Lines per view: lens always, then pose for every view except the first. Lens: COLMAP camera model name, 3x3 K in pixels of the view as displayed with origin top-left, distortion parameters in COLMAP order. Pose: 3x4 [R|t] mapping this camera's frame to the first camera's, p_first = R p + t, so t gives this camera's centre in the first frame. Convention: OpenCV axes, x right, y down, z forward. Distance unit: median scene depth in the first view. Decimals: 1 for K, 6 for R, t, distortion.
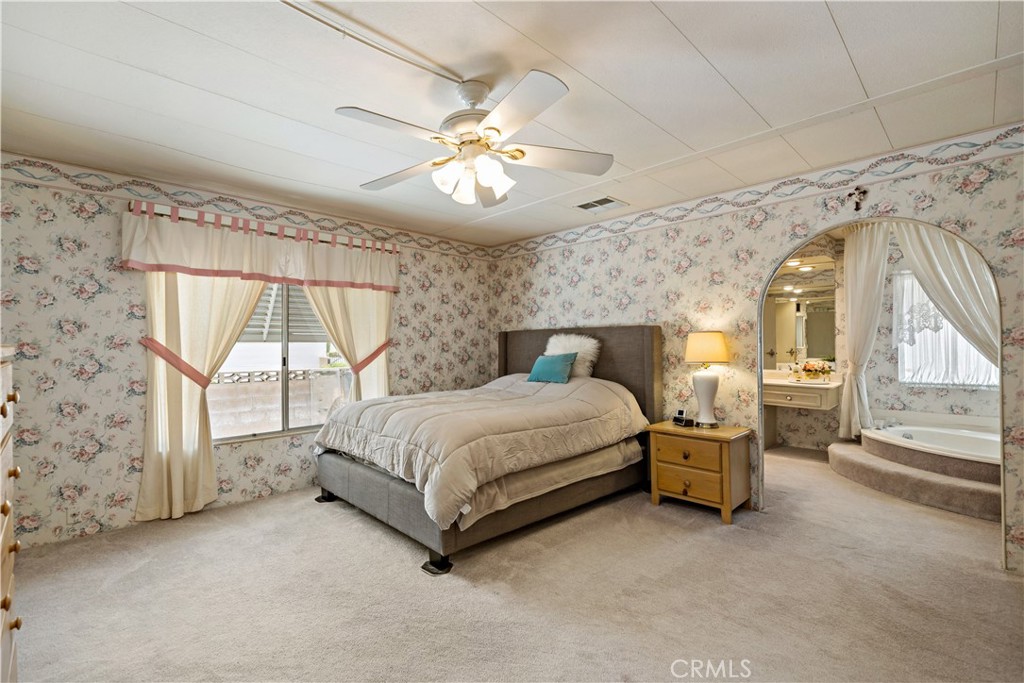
lens RADIAL K [[455.9, 0, 512.0], [0, 455.9, 341.5], [0, 0, 1]] dist [0.001573, 0.000035]
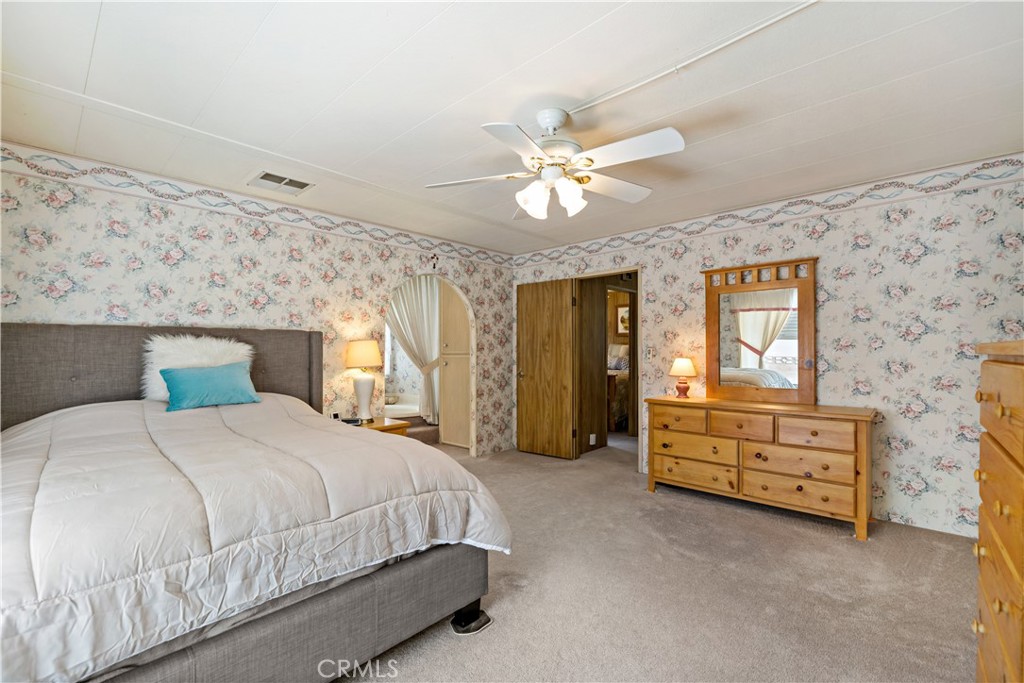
lens RADIAL K [[437.0, 0, 493.8], [0, 437.0, 347.9], [0, 0, 1]] dist [-0.000443, 0.000006]
pose [[-0.035610, 0.007433, 0.999338, -0.611987], [-0.000886, 0.999972, -0.007469, 0.006692], [-0.999365, -0.001151, -0.035602, 0.634706]]
